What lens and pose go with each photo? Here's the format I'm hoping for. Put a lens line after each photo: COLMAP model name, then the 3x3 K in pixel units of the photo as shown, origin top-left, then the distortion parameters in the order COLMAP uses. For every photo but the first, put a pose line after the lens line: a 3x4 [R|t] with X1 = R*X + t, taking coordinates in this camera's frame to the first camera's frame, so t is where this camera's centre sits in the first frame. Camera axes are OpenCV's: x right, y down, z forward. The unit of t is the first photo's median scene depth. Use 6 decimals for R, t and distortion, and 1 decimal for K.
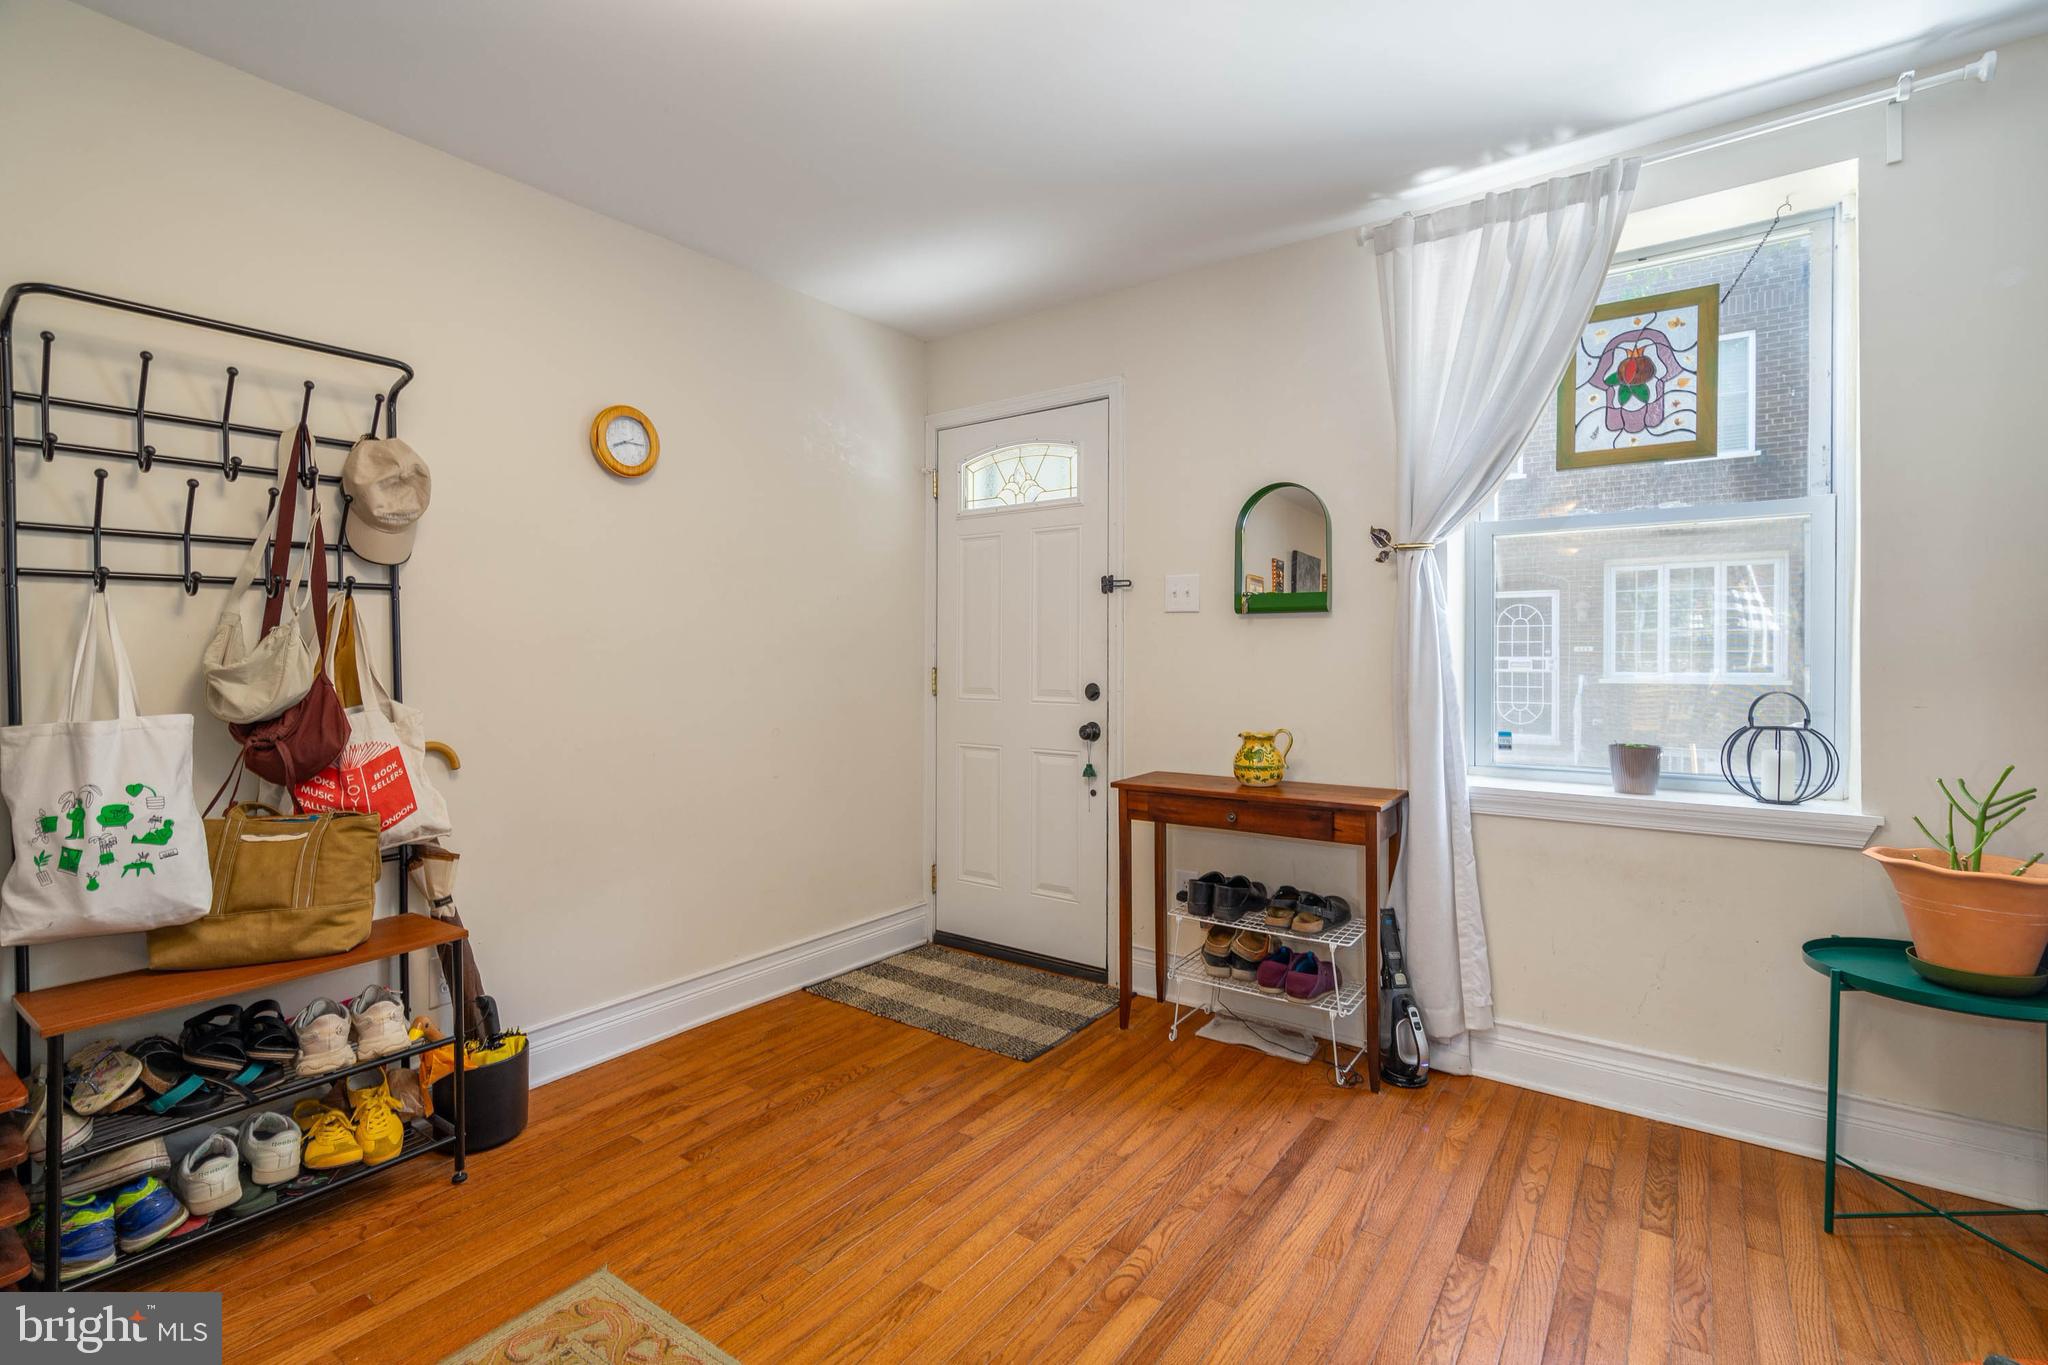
lens RADIAL K [[935.1, 0, 1035.2], [0, 935.1, 642.2], [0, 0, 1]] dist [-0.001444, 0.000138]
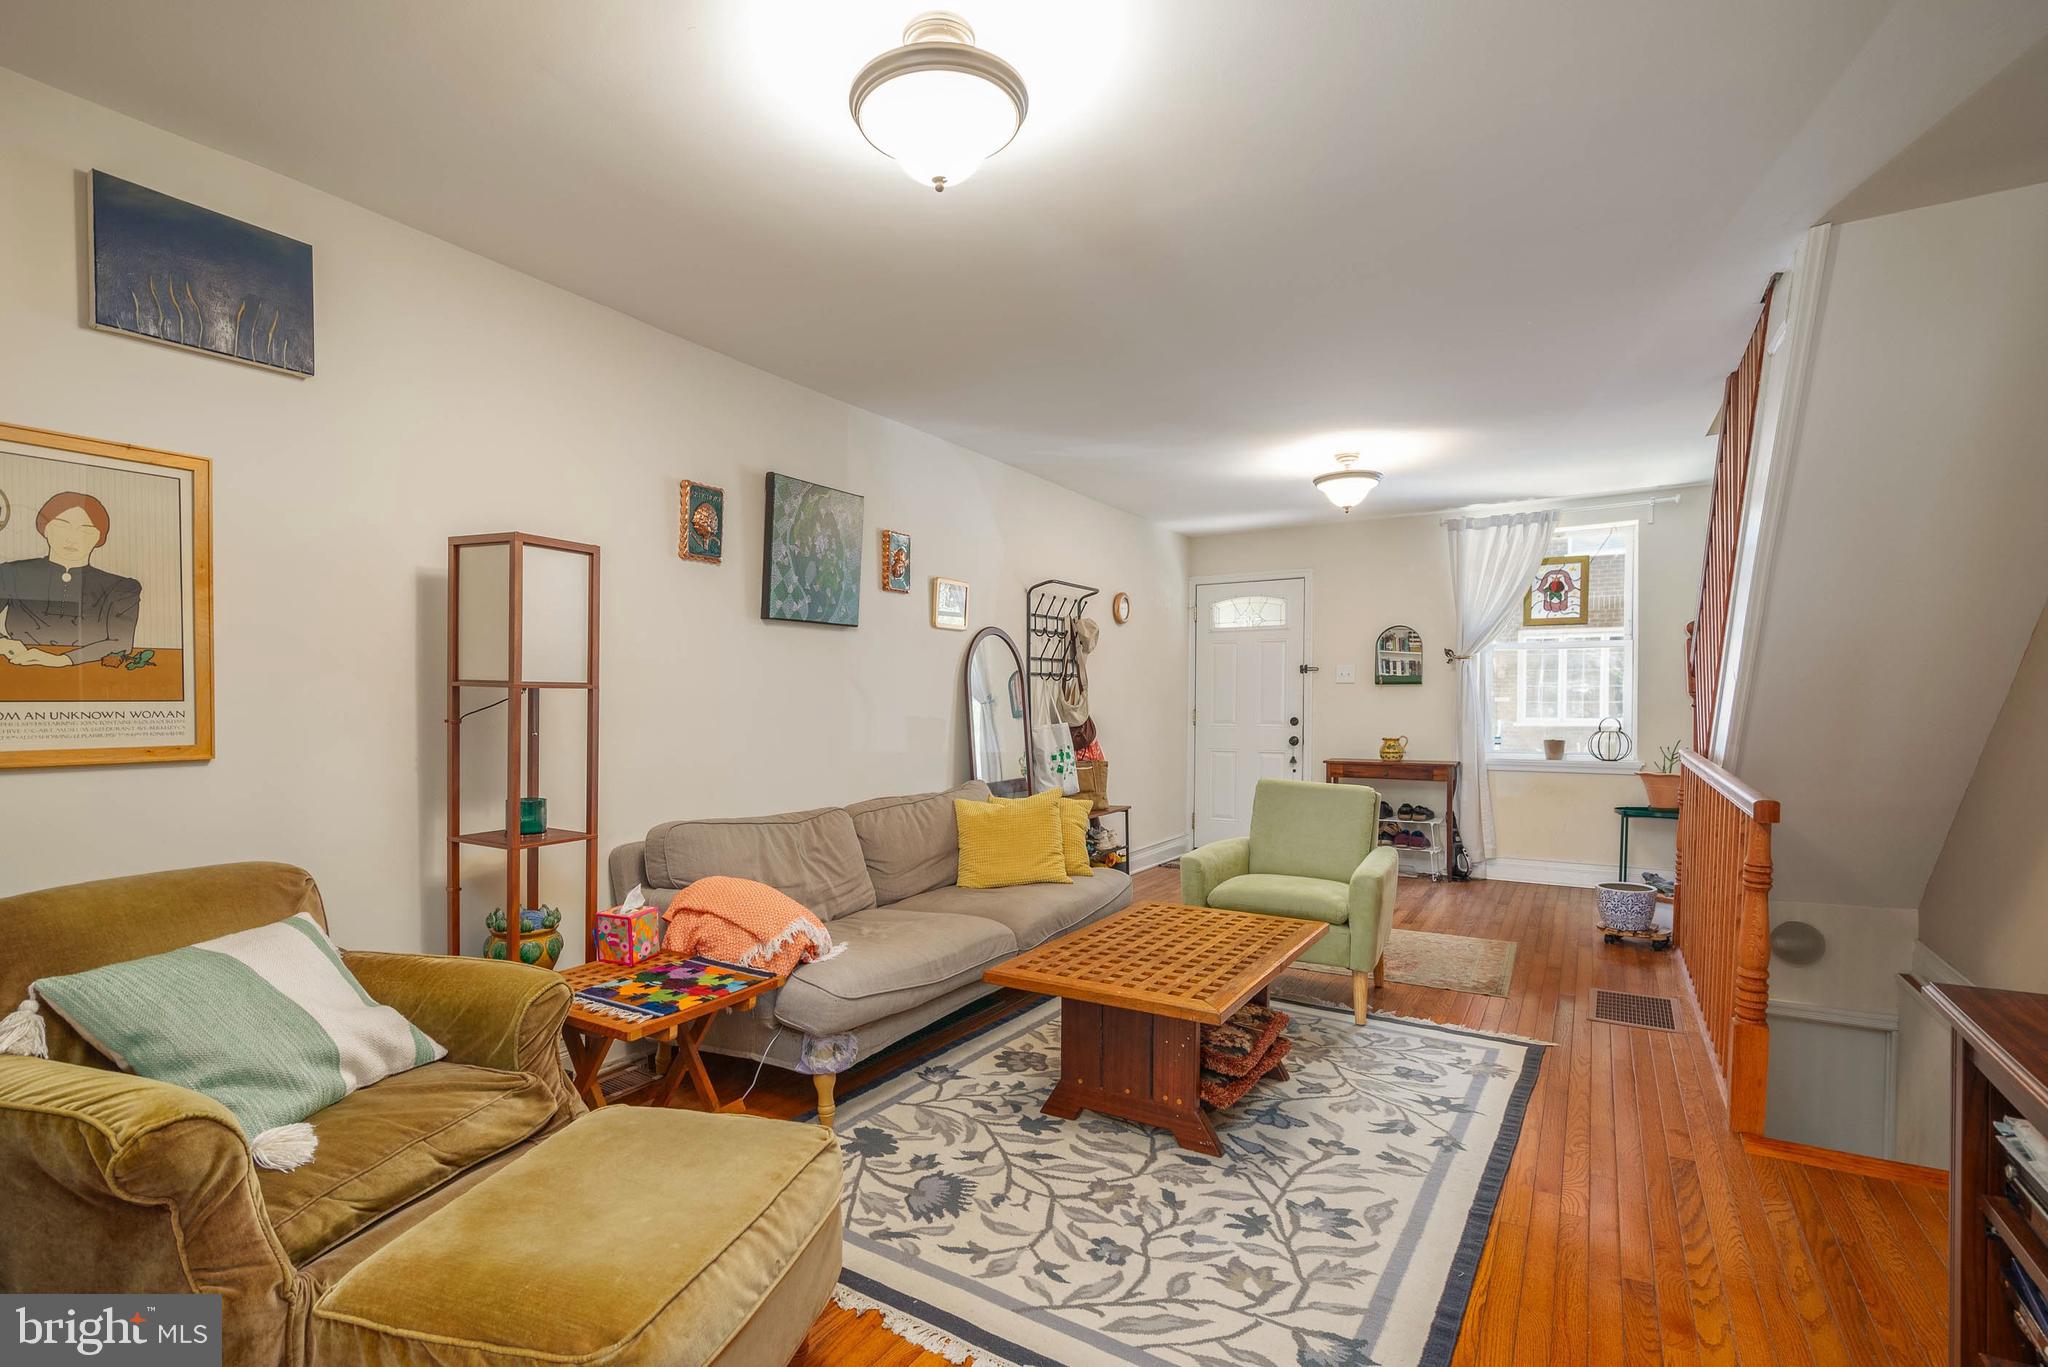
lens RADIAL K [[929.4, 0, 1003.3], [0, 929.4, 702.0], [0, 0, 1]] dist [-0.000775, 0.000123]
pose [[0.998682, 0.002223, 0.051285, -0.883808], [-0.002739, 0.999946, 0.010007, -0.010297], [-0.051260, -0.010134, 0.998634, -1.293746]]
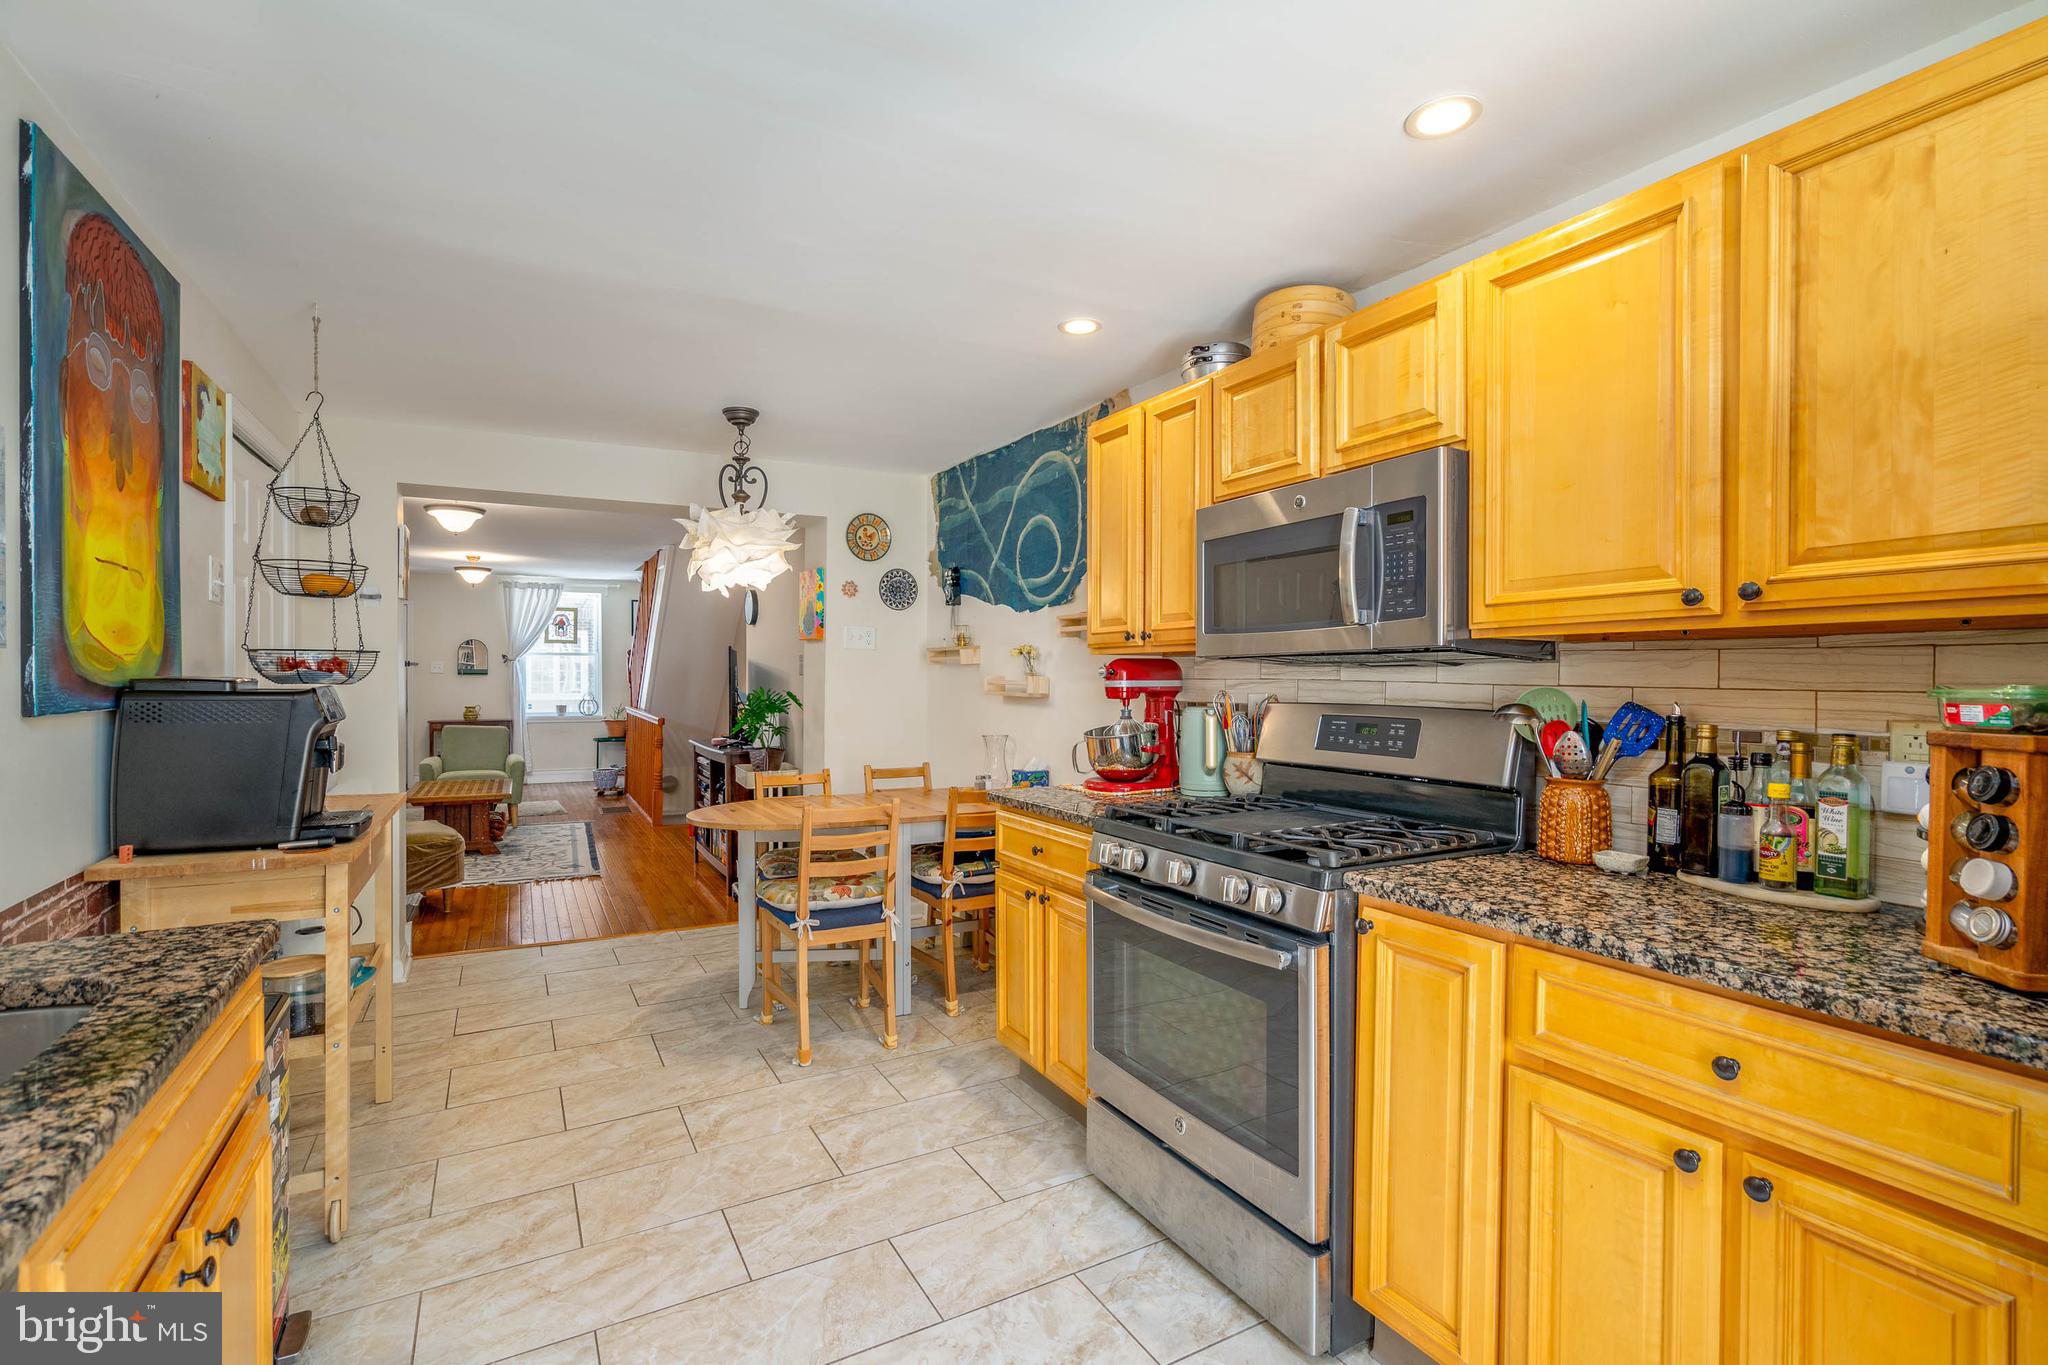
lens RADIAL K [[929.4, 0, 1003.3], [0, 929.4, 701.0], [0, 0, 1]] dist [-0.000775, 0.000123]
pose [[0.440618, -0.025465, 0.897334, -2.365236], [-0.012654, 0.999322, 0.034573, -0.092682], [-0.897606, -0.026588, 0.439997, -2.797594]]
